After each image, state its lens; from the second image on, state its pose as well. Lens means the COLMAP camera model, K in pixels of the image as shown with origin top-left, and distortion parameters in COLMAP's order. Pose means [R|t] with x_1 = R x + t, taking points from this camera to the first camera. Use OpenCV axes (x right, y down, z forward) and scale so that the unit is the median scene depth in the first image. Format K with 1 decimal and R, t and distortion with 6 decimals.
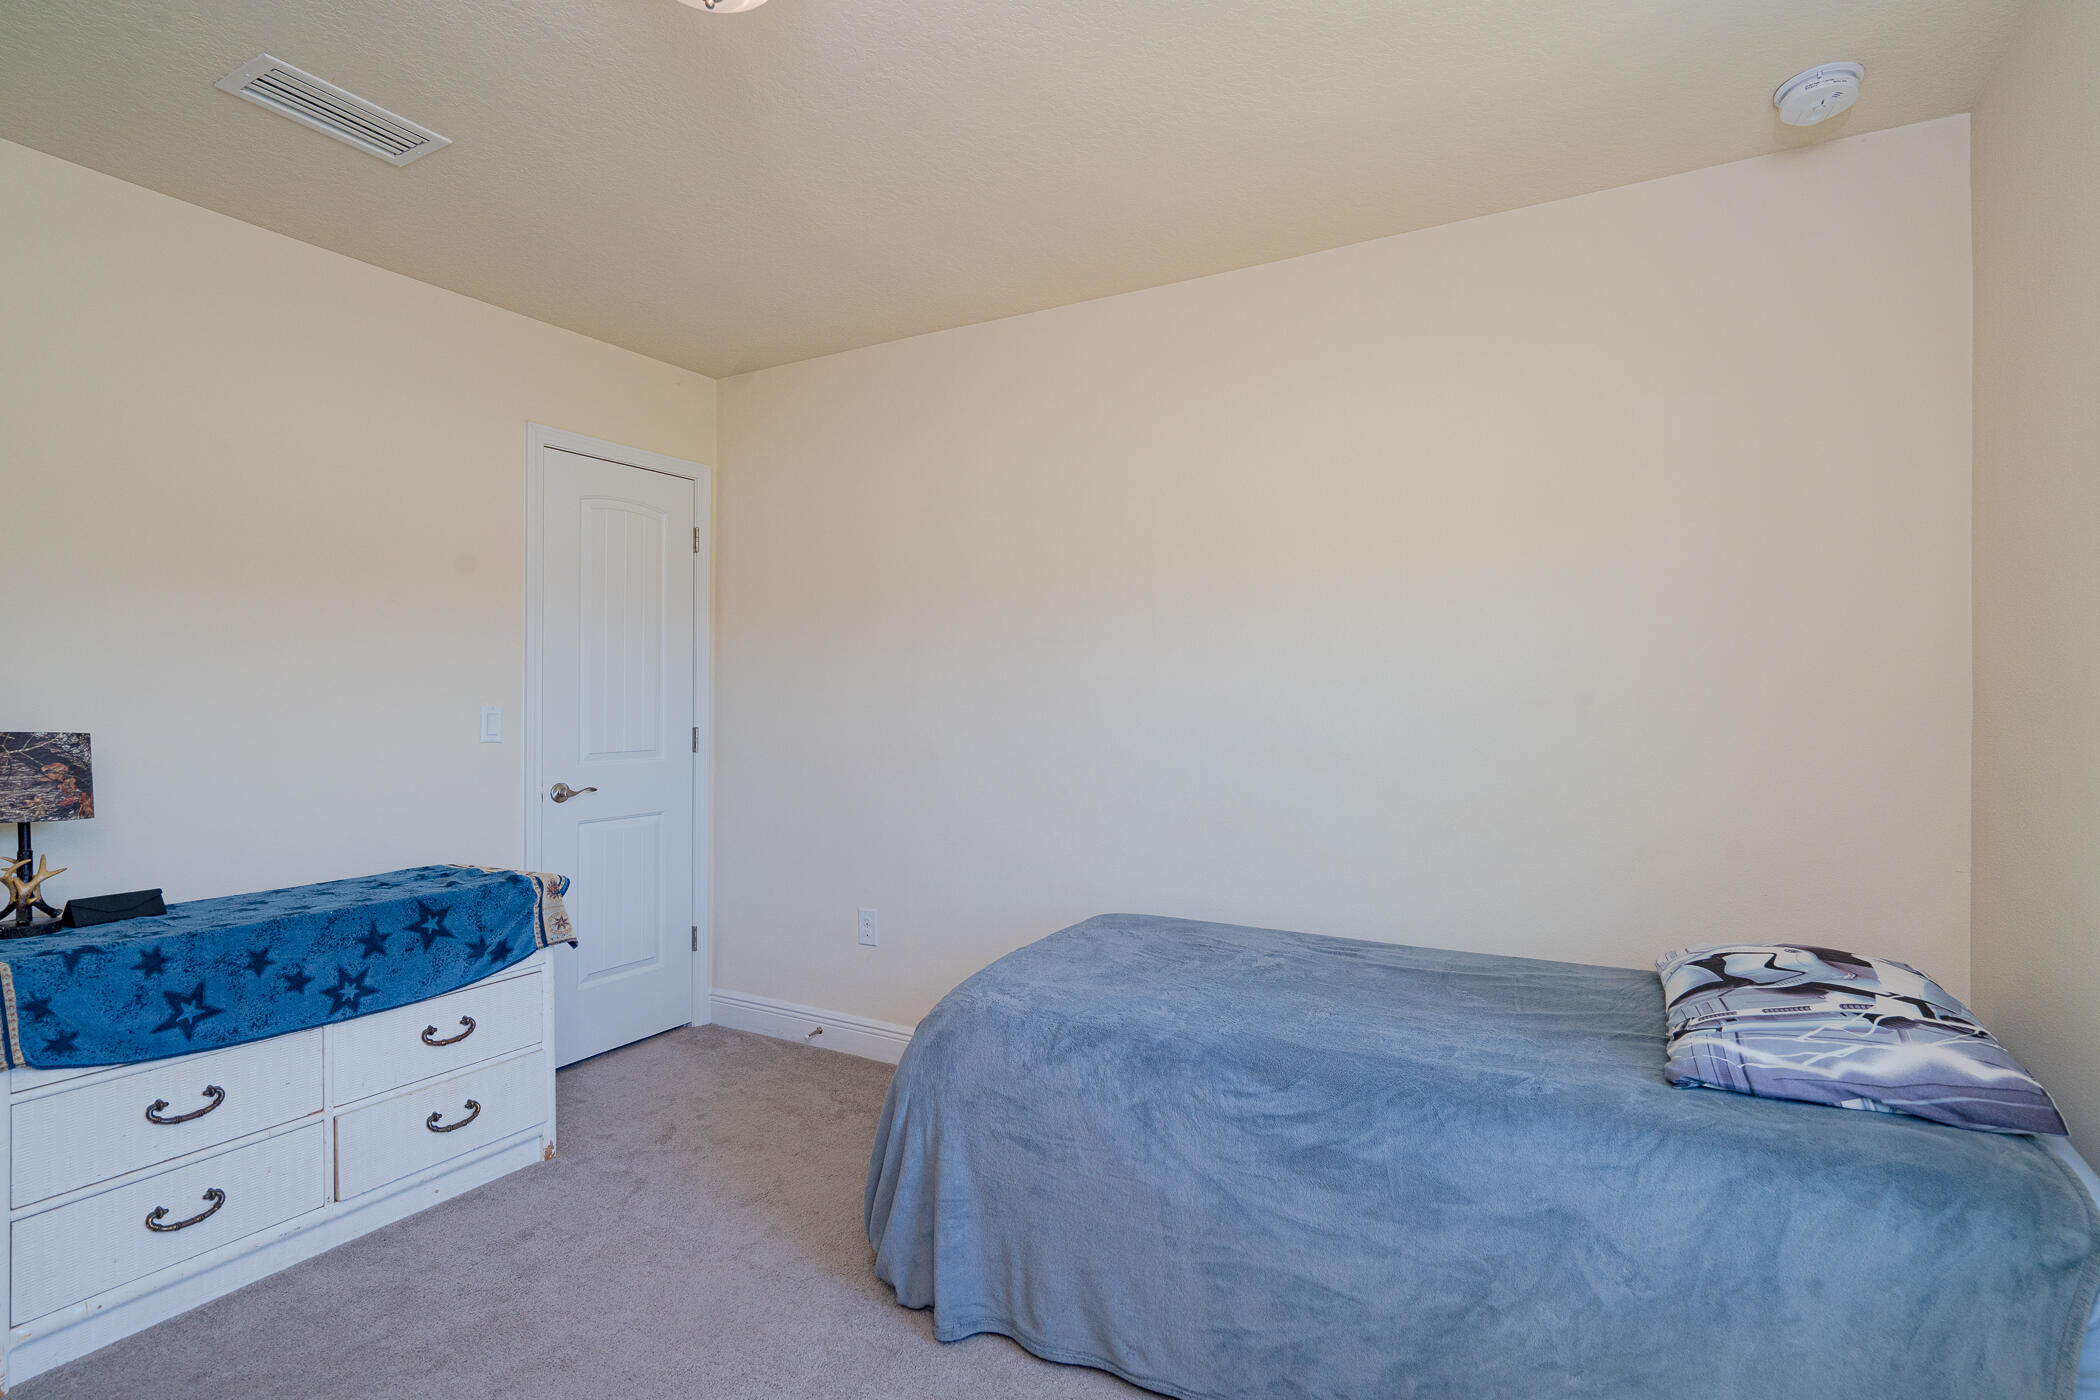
lens RADIAL K [[1031.5, 0, 1050.0], [0, 1031.5, 700.0], [0, 0, 1]] dist [0.001041, 0.000083]
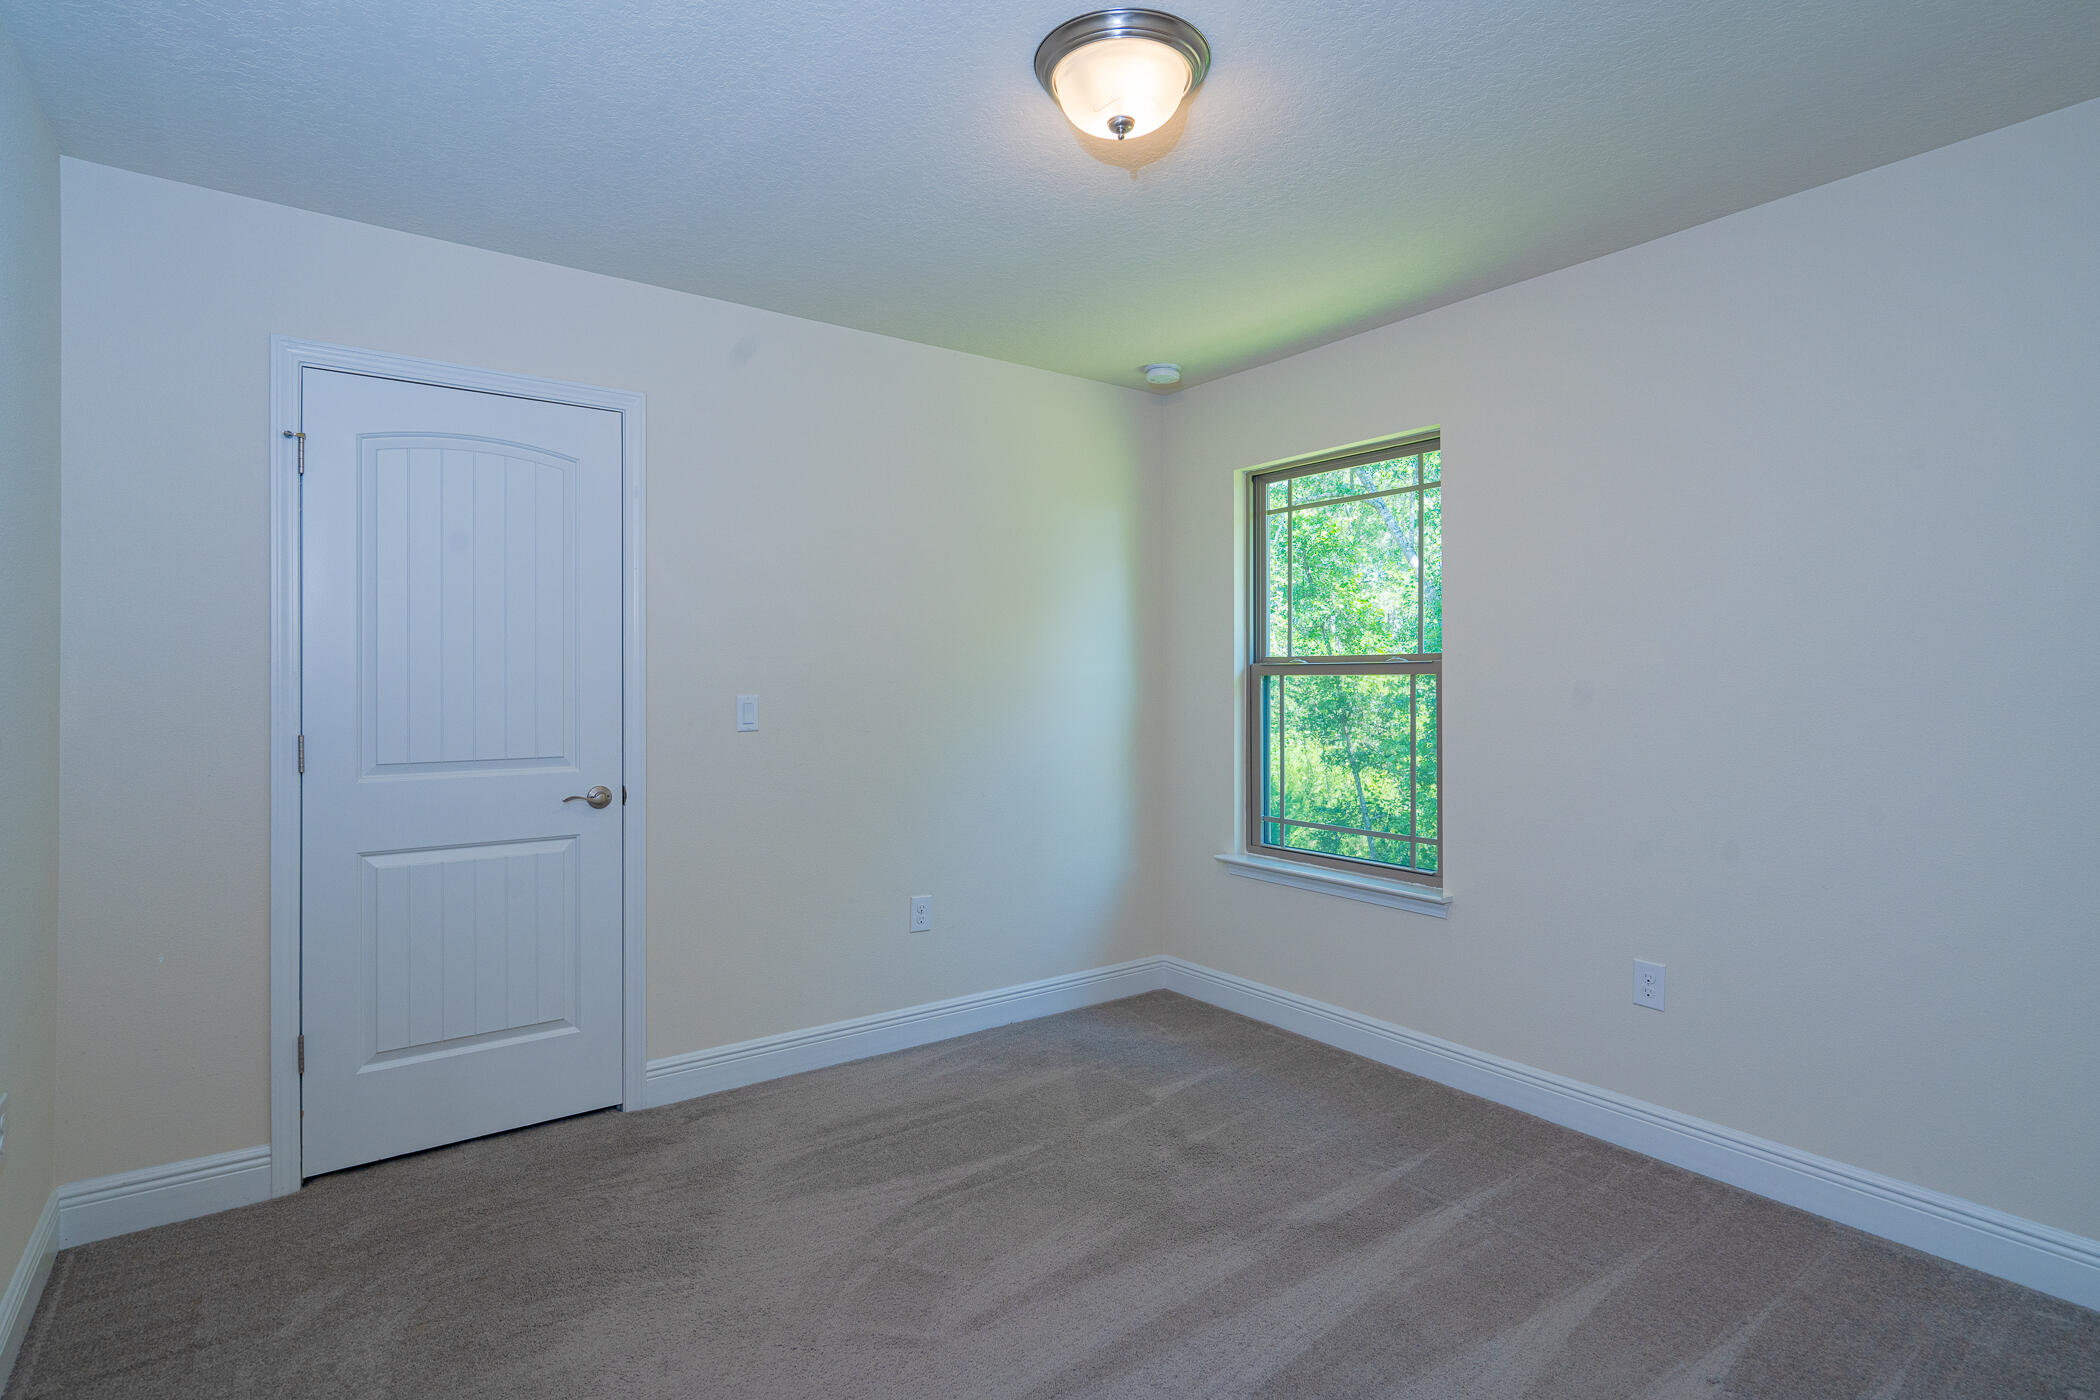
lens RADIAL K [[1031.5, 0, 1050.0], [0, 1031.5, 700.0], [0, 0, 1]] dist [0.001041, 0.000083]
pose [[0.914843, 0.007030, -0.403750, 0.275563], [-0.003223, 0.999944, 0.010109, -0.005205], [0.403798, -0.007947, 0.914814, 0.428680]]
